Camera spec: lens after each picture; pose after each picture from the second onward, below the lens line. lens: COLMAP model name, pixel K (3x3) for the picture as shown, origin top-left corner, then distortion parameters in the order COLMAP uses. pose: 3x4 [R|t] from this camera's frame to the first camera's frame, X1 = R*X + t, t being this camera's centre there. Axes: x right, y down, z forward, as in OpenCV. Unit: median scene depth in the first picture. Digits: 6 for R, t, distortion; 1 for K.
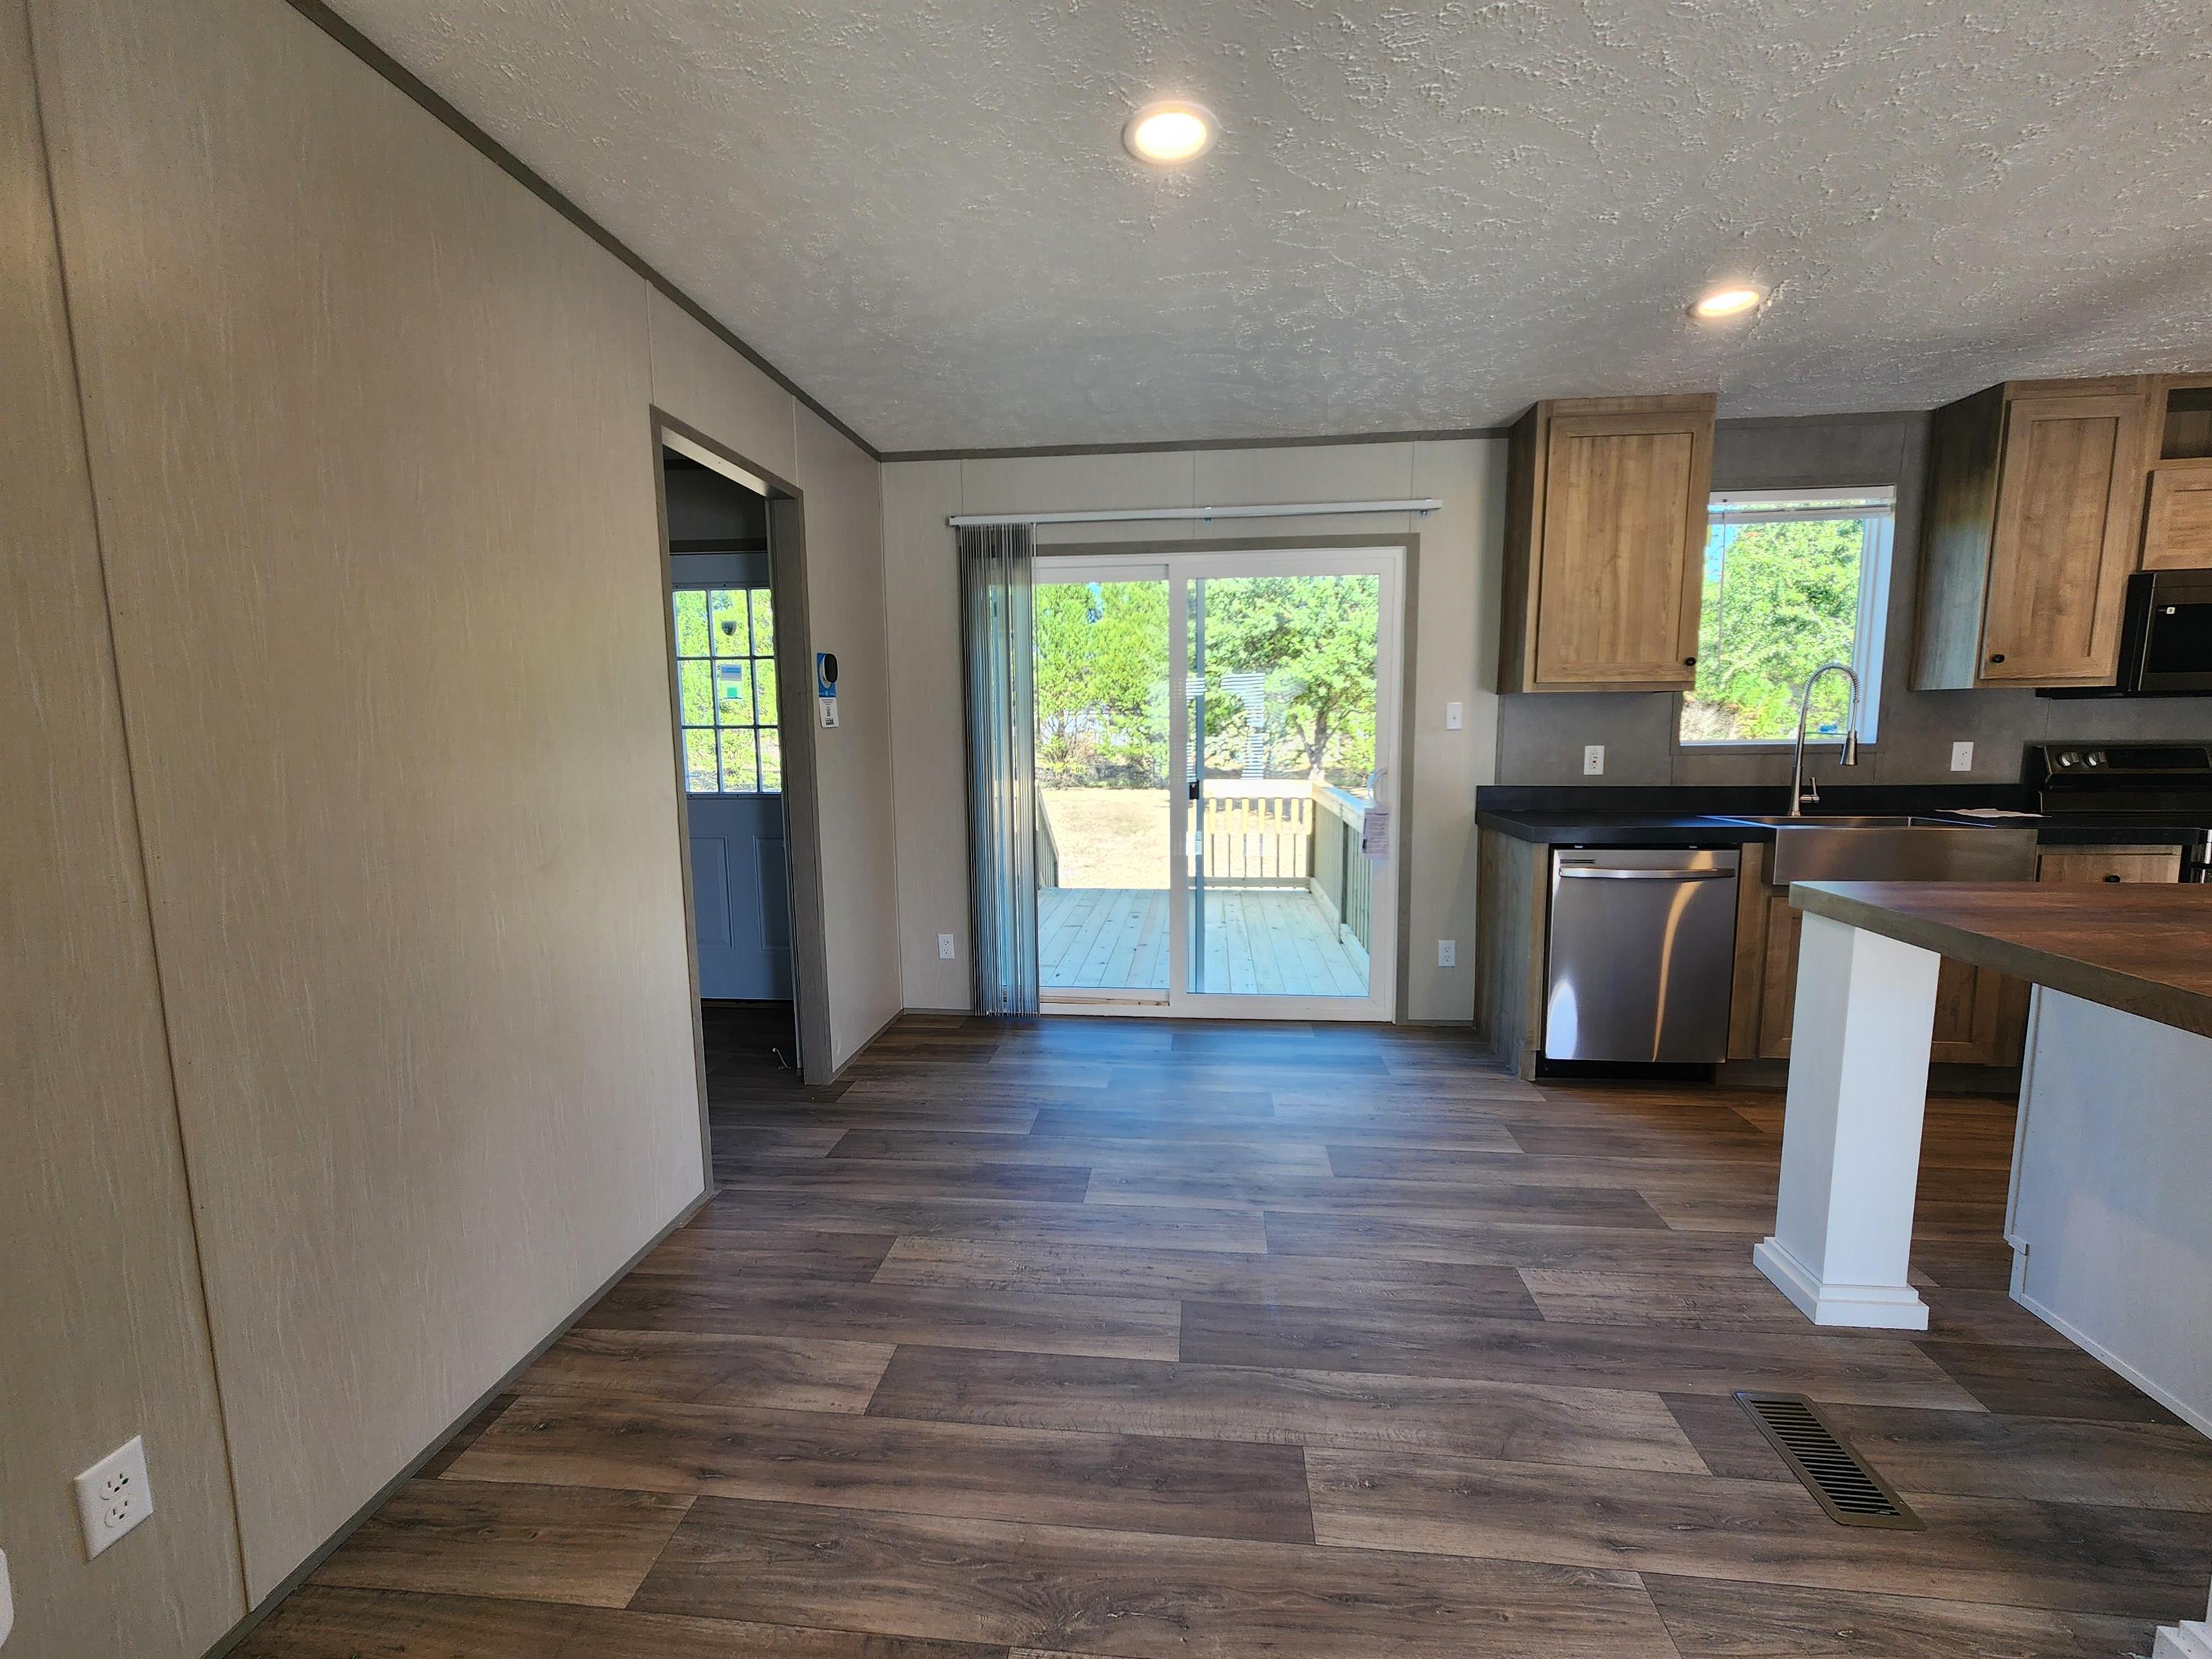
lens RADIAL K [[889.8, 0, 1127.3], [0, 889.8, 831.7], [0, 0, 1]] dist [0.000287, 0.000481]
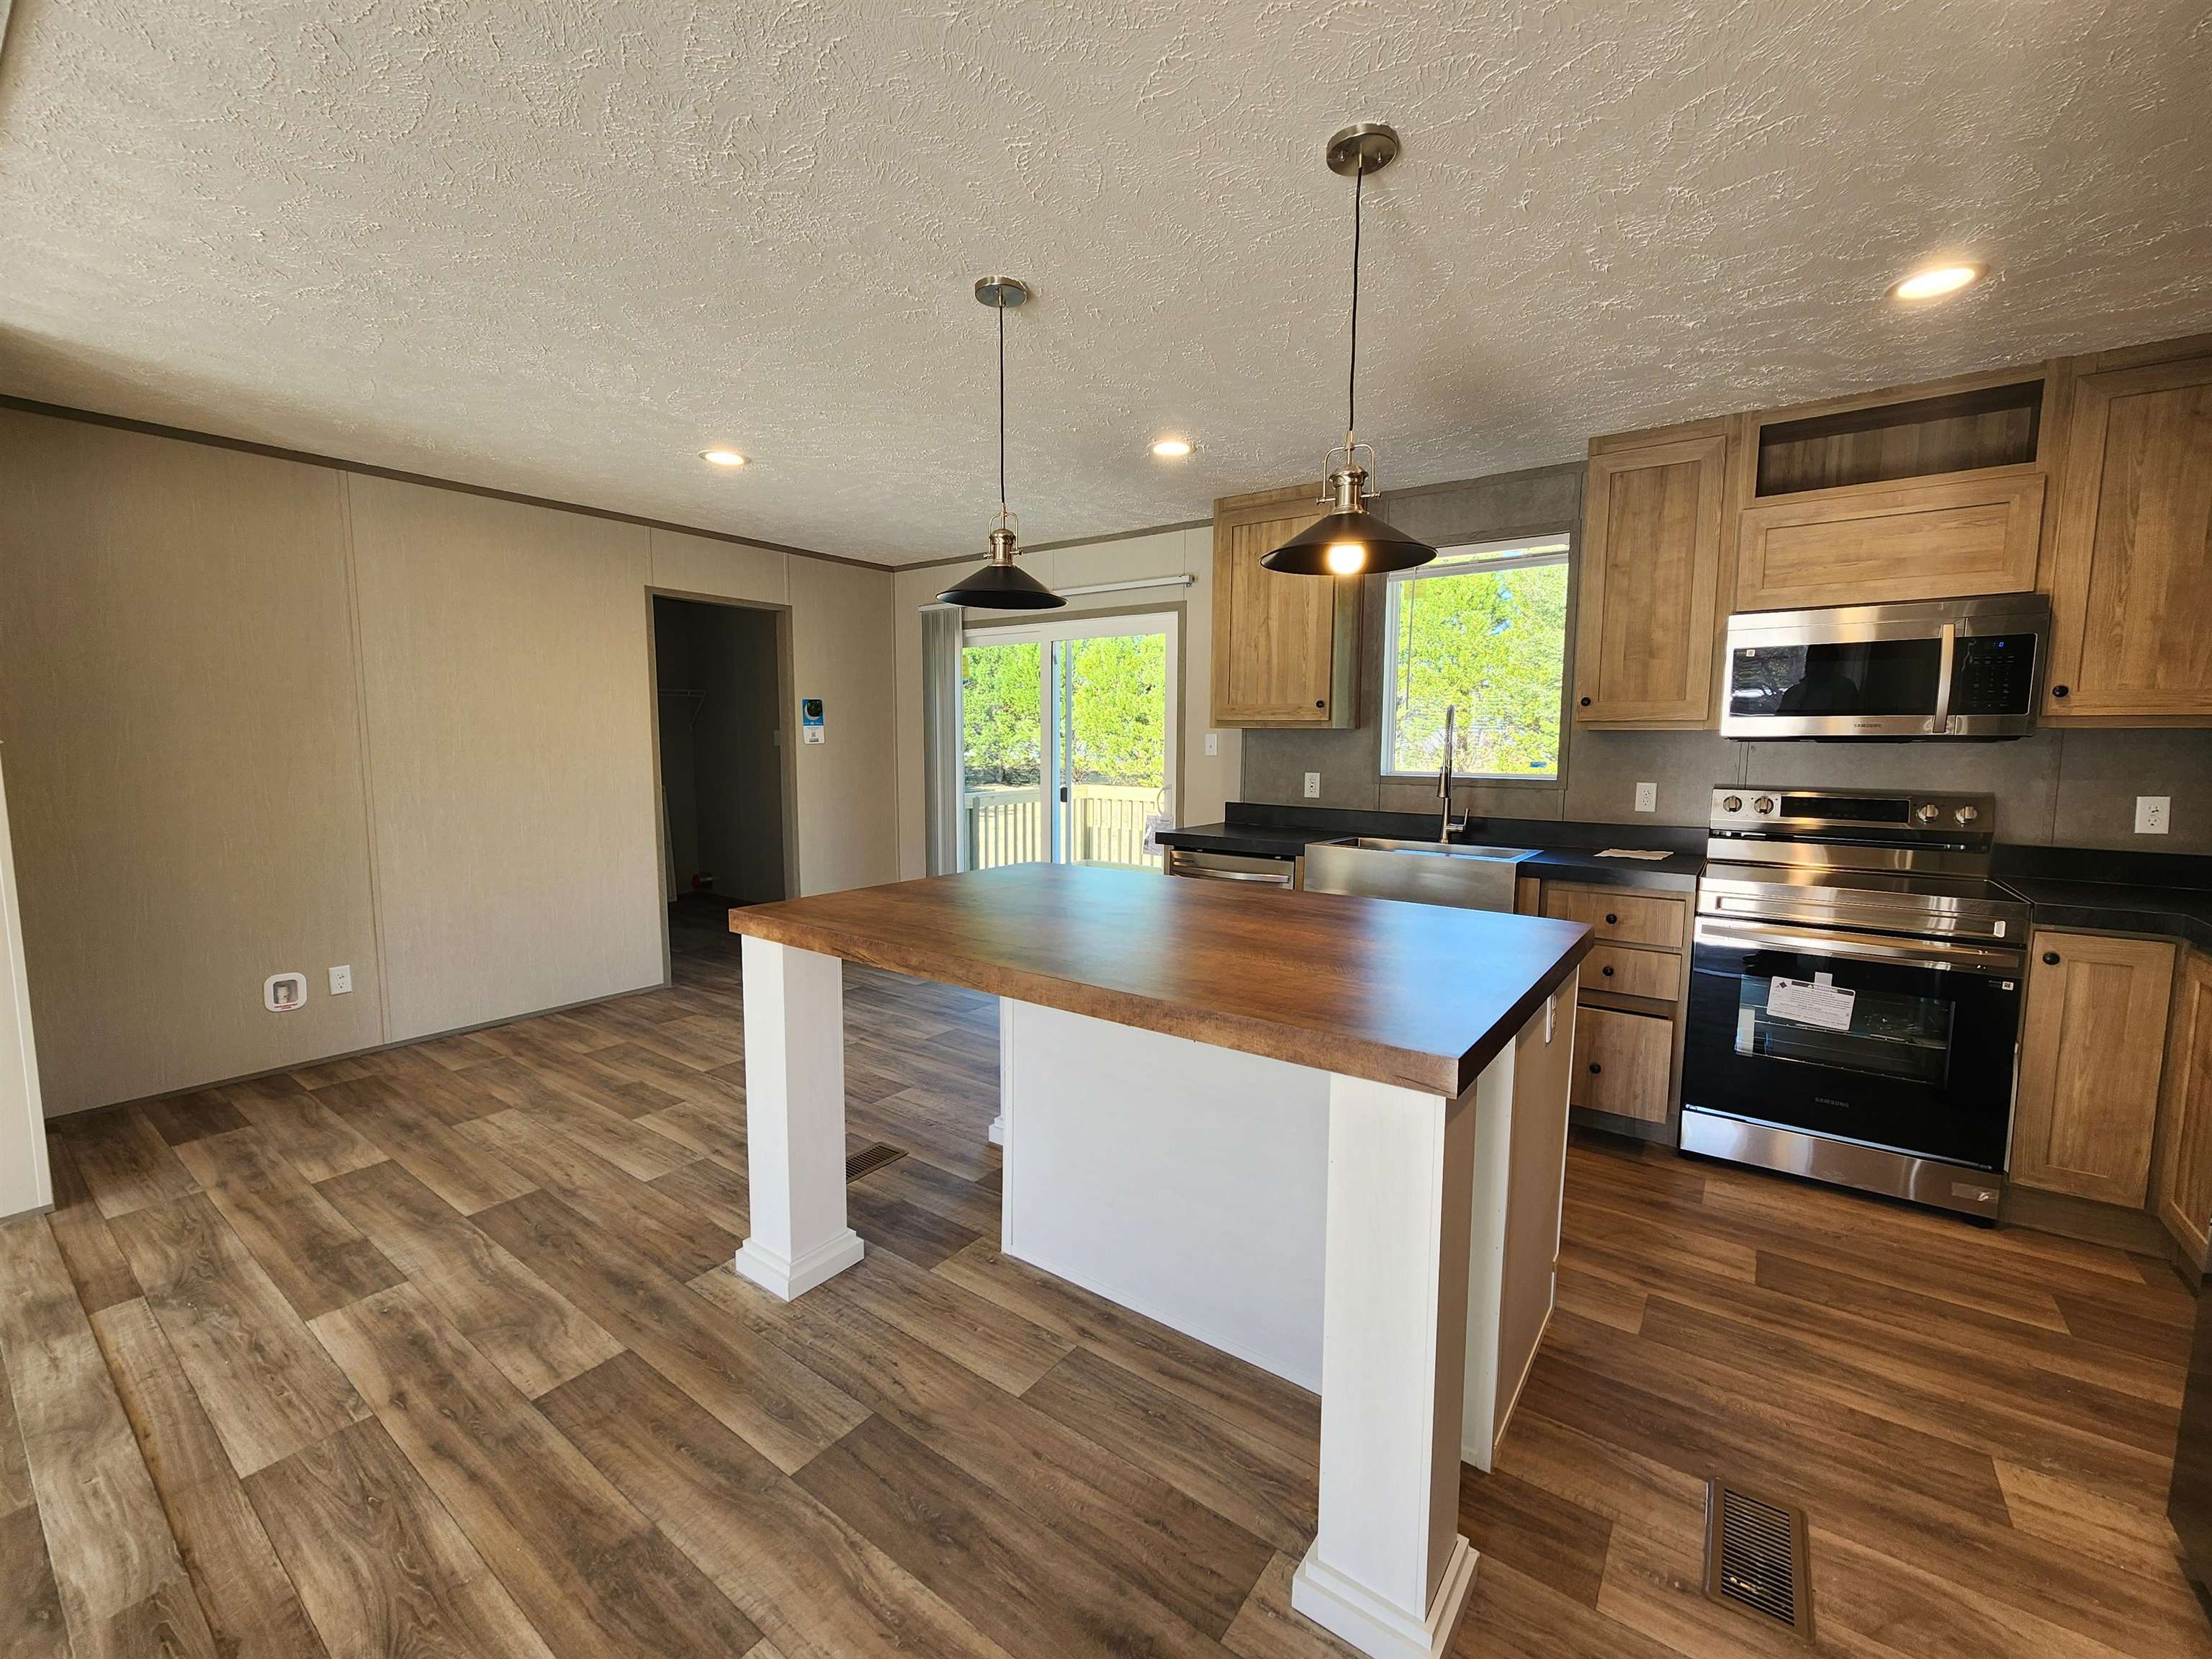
lens RADIAL K [[889.8, 0, 1163.7], [0, 889.8, 842.6], [0, 0, 1]] dist [0.000287, 0.000481]
pose [[0.875287, 0.074341, -0.477856, 1.057283], [-0.074401, 0.997051, 0.018834, -0.013428], [0.477847, 0.019068, 0.878236, -0.144946]]
